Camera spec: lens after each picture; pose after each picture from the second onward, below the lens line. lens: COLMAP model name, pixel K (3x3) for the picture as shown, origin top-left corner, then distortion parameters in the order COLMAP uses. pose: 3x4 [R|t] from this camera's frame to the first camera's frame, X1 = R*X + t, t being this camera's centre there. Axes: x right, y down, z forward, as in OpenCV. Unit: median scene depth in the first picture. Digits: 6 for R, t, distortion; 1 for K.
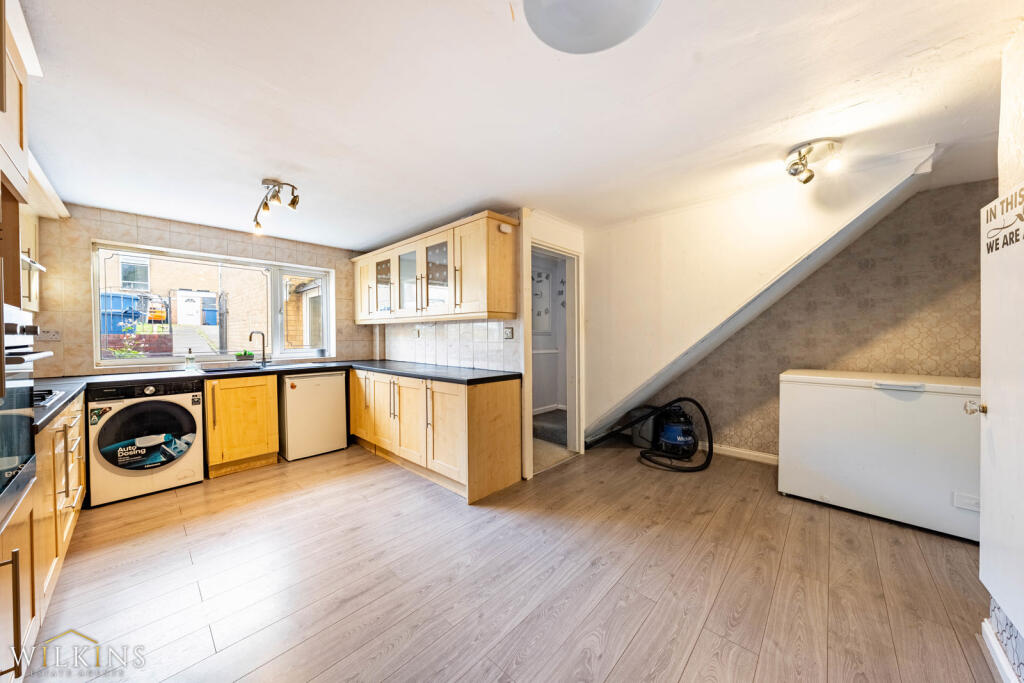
lens RADIAL K [[347.2, 0, 512.0], [0, 347.2, 341.5], [0, 0, 1]] dist [-0.000763, -0.000139]
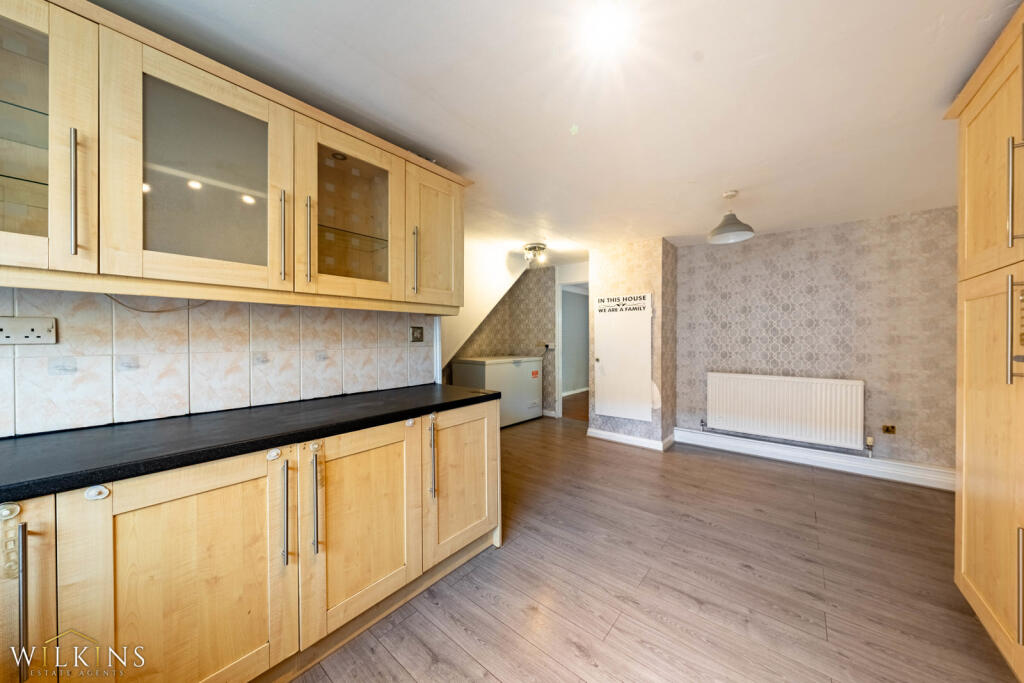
lens RADIAL K [[342.1, 0, 511.2], [0, 342.1, 340.0], [0, 0, 1]] dist [-0.000540, -0.000067]
pose [[-0.047756, -0.008205, 0.998825, -0.740061], [0.017395, 0.999808, 0.009045, -0.014390], [-0.998708, 0.017807, -0.047604, 0.810022]]
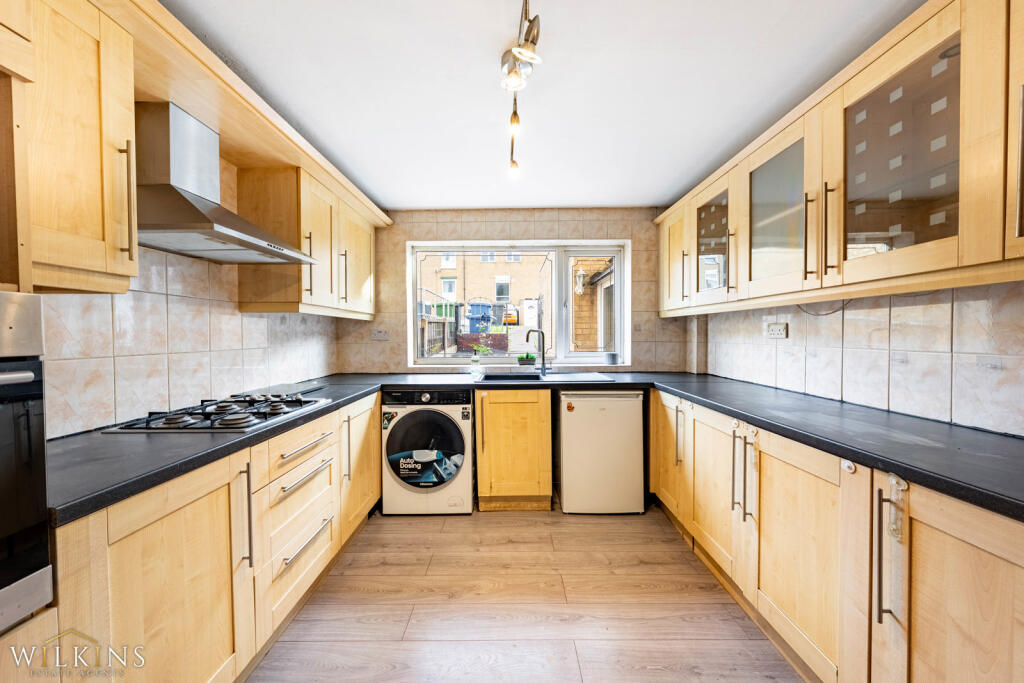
lens RADIAL K [[342.1, 0, 511.2], [0, 342.1, 340.0], [0, 0, 1]] dist [-0.000540, -0.000067]
pose [[0.675569, 0.011191, -0.737212, -0.223322], [-0.011163, 0.999925, 0.004949, -0.009669], [0.737212, 0.004886, 0.675644, 0.486079]]
